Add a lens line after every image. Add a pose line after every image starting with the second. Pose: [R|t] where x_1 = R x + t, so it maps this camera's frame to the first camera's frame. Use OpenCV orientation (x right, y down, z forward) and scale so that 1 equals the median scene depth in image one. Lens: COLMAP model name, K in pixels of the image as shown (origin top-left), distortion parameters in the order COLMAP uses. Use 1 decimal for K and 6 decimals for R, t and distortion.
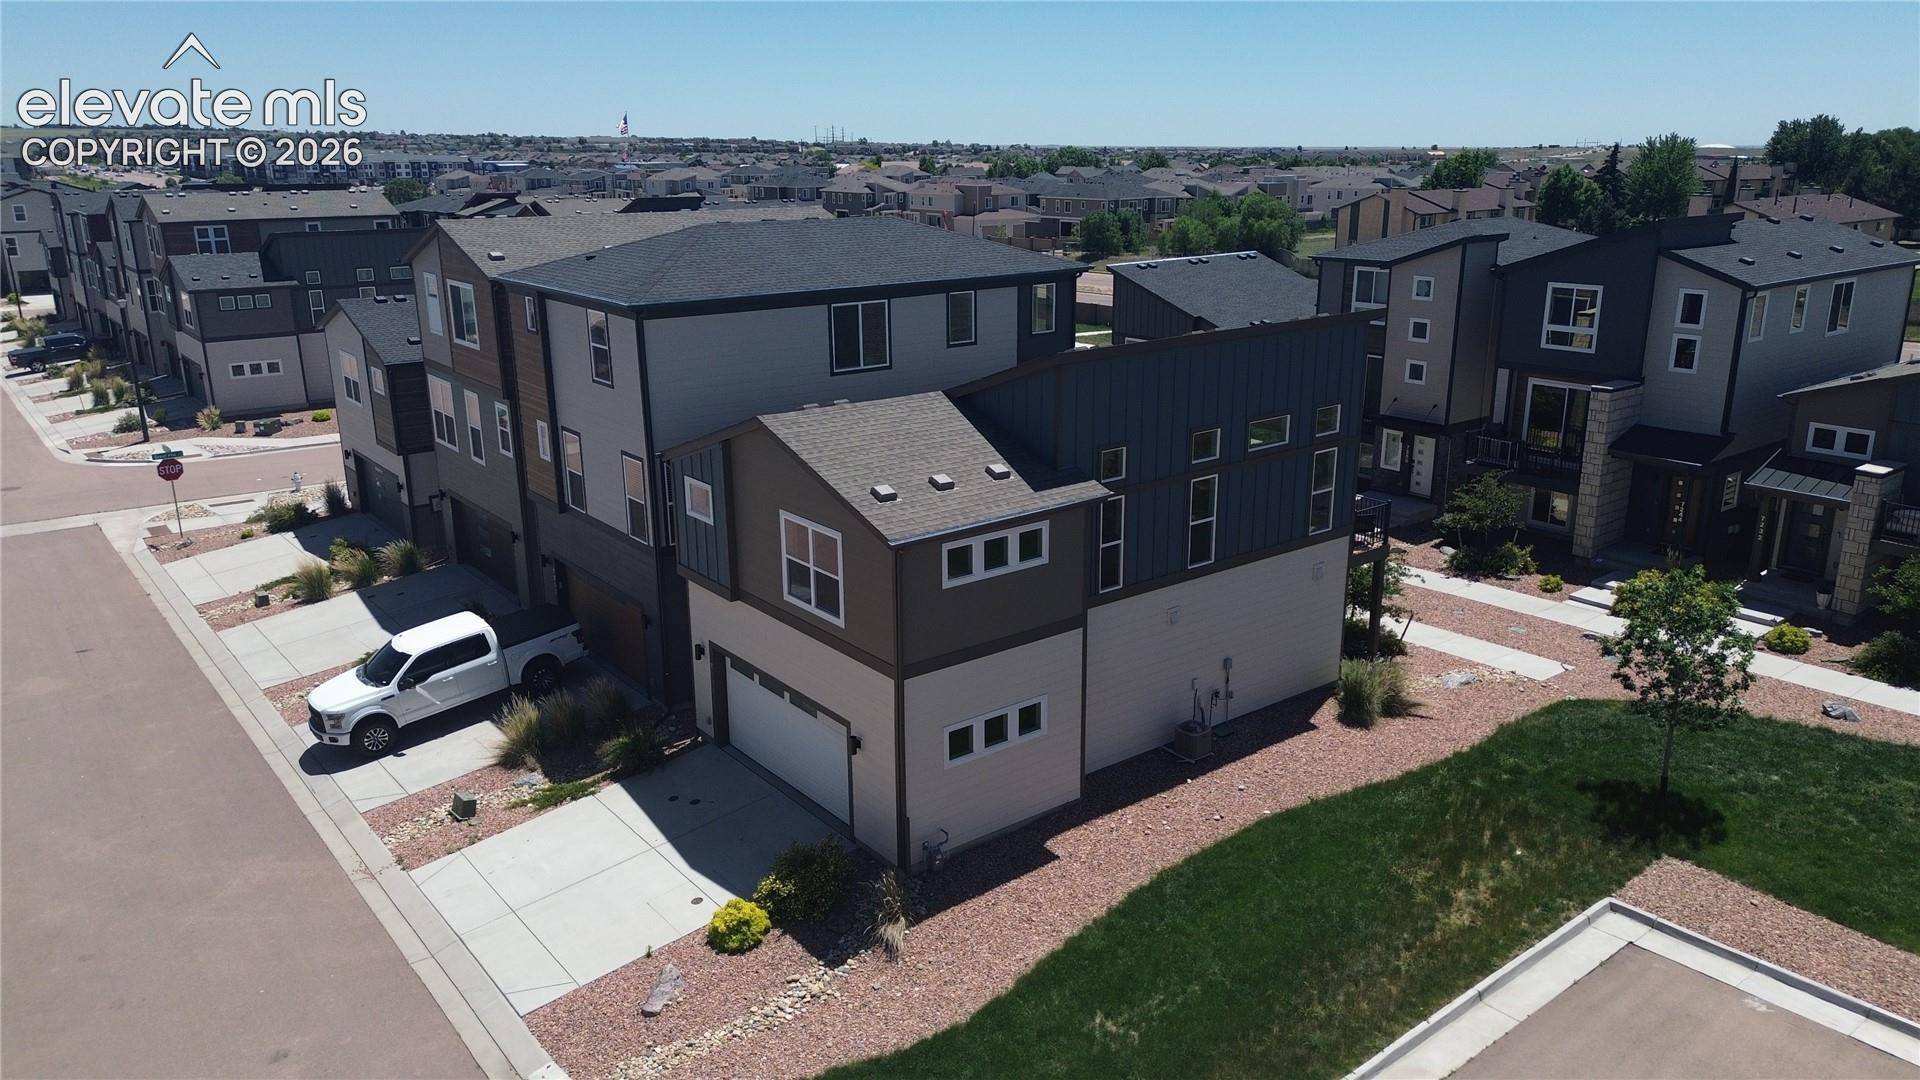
lens RADIAL K [[1359.9, 0, 988.7], [0, 1359.9, 538.6], [0, 0, 1]] dist [0.057095, -0.000610]
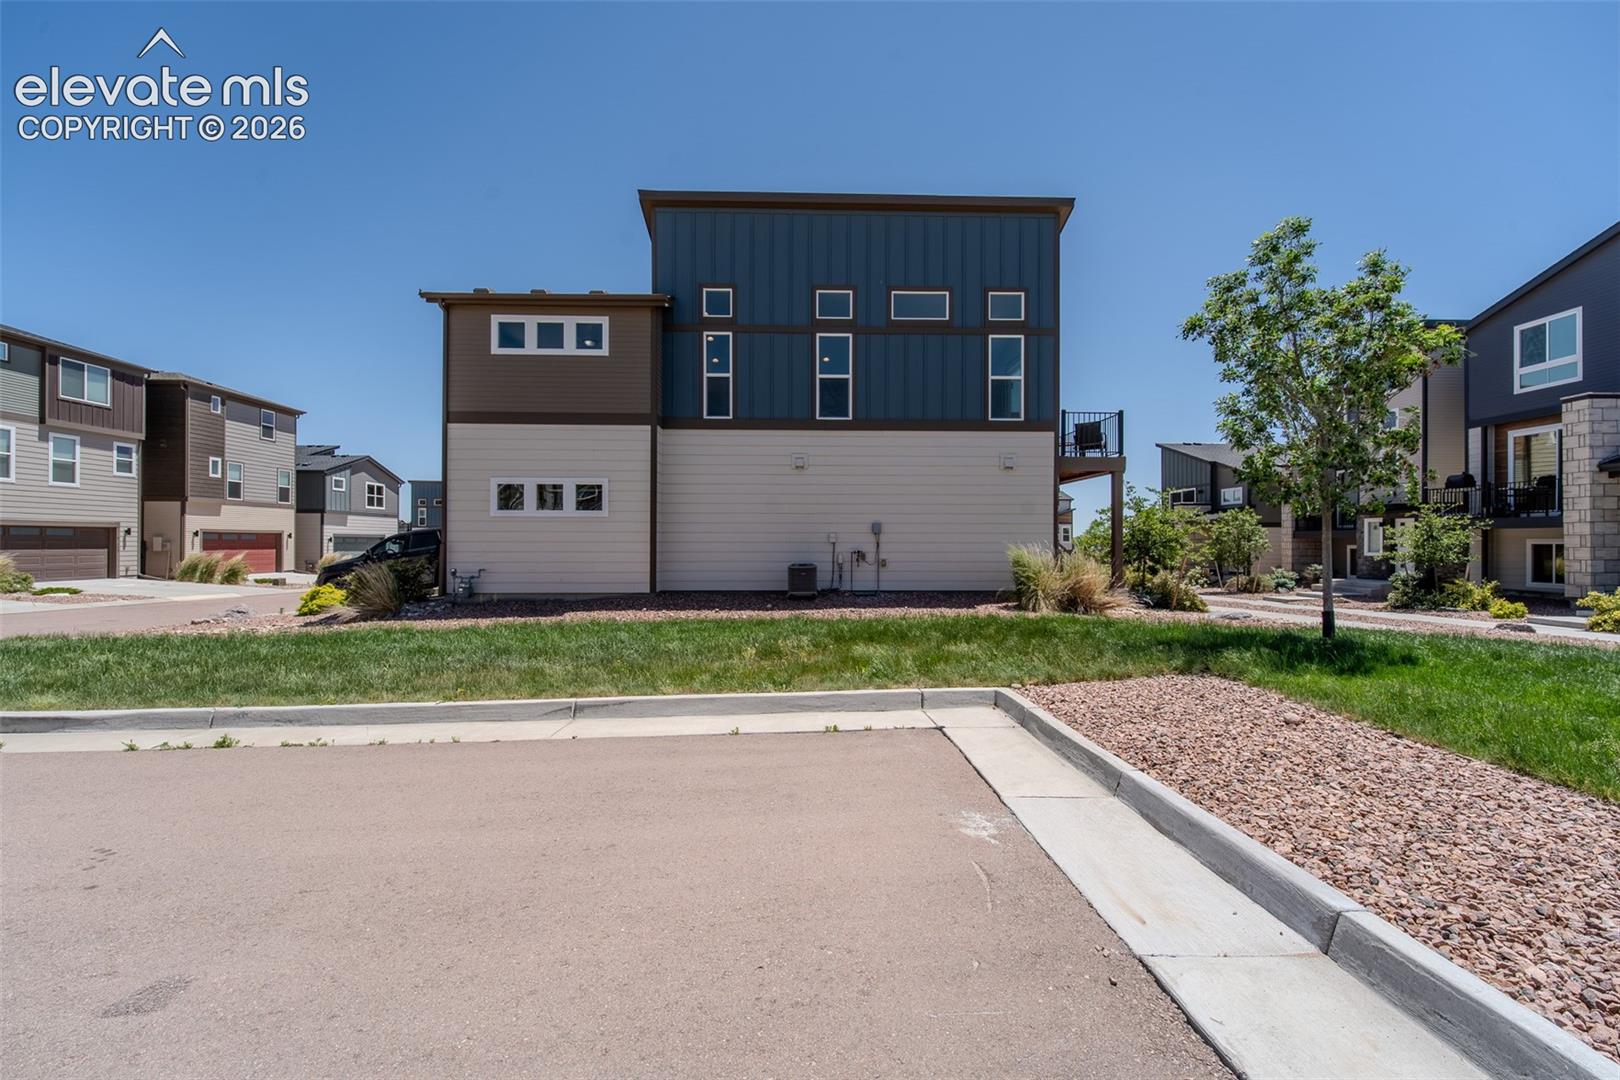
lens RADIAL K [[677.4, 0, 829.1], [0, 677.4, 535.9], [0, 0, 1]] dist [0.008304, 0.000066]
pose [[0.806820, -0.000849, -0.590797, 0.488536], [-0.171847, 0.956424, -0.236056, 0.244592], [0.565253, 0.291981, 0.771516, 0.643642]]
